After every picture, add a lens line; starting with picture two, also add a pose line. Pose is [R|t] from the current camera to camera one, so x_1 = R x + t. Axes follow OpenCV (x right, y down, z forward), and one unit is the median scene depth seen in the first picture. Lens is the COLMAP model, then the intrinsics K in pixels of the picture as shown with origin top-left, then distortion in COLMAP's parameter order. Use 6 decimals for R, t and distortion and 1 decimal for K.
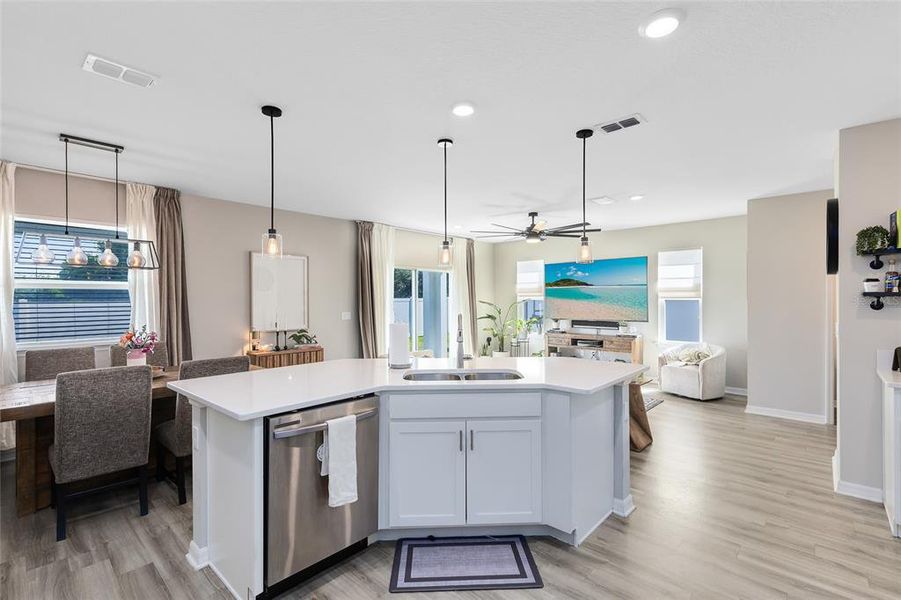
lens RADIAL K [[406.8, 0, 453.0], [0, 406.8, 298.6], [0, 0, 1]] dist [0.001653, 0.000102]
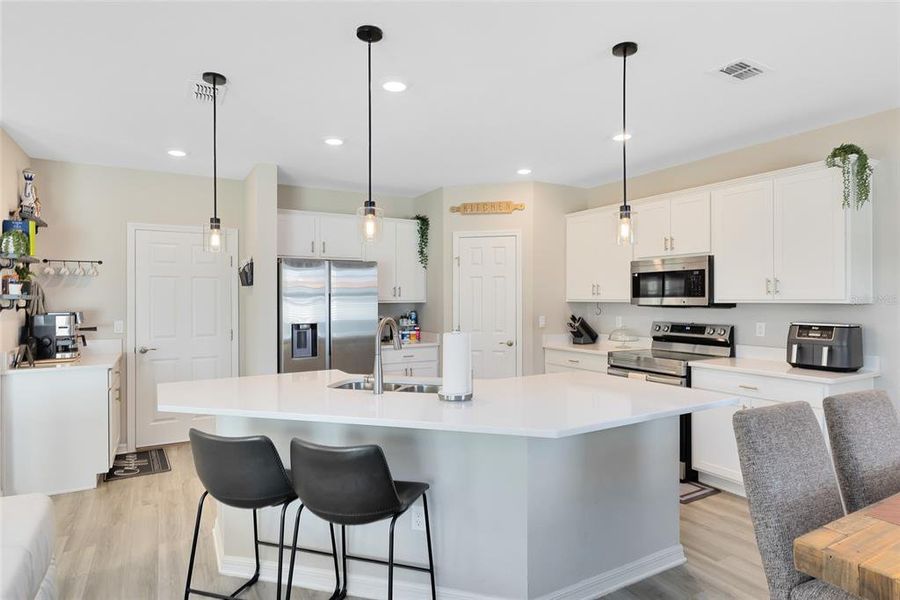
lens RADIAL K [[504.0, 0, 457.2], [0, 504.0, 295.8], [0, 0, 1]] dist [0.003492, 0.000011]
pose [[-0.952006, 0.007778, 0.305980, -0.209920], [0.006655, 0.999967, -0.004712, -0.000287], [-0.306007, -0.002450, -0.952026, 0.928747]]
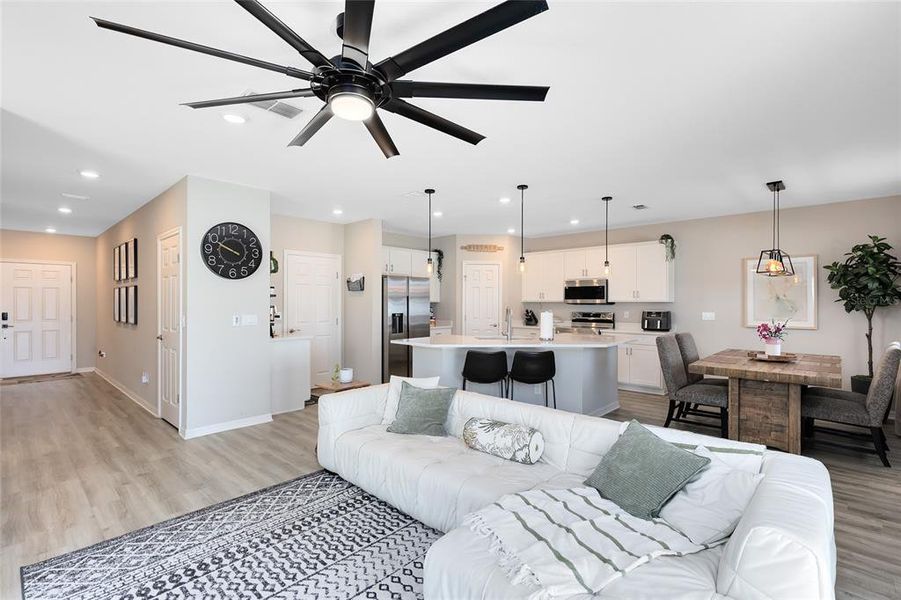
lens RADIAL K [[413.0, 0, 451.4], [0, 413.0, 302.0], [0, 0, 1]] dist [0.002214, 0.000093]
pose [[-0.999963, 0.001744, 0.008476, 0.119251], [0.001742, 0.999998, -0.000250, 0.008215], [-0.008477, -0.000235, -0.999964, 1.370612]]
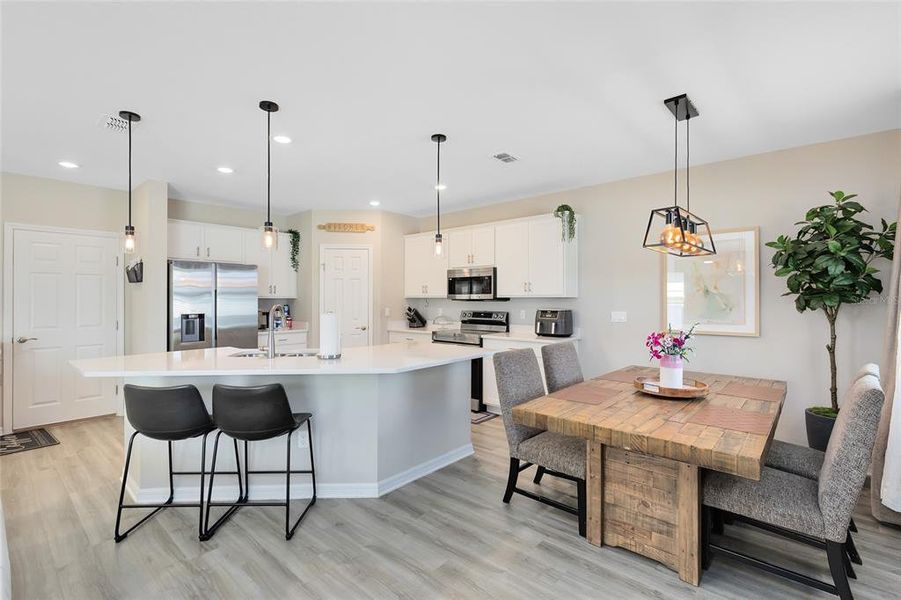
lens RADIAL K [[406.8, 0, 453.0], [0, 406.8, 298.6], [0, 0, 1]] dist [0.001653, 0.000102]
pose [[-0.999867, 0.003970, -0.015848, -0.225996], [0.003970, 0.999992, -0.000013, 0.011015], [0.015848, -0.000076, -0.999874, 1.041280]]
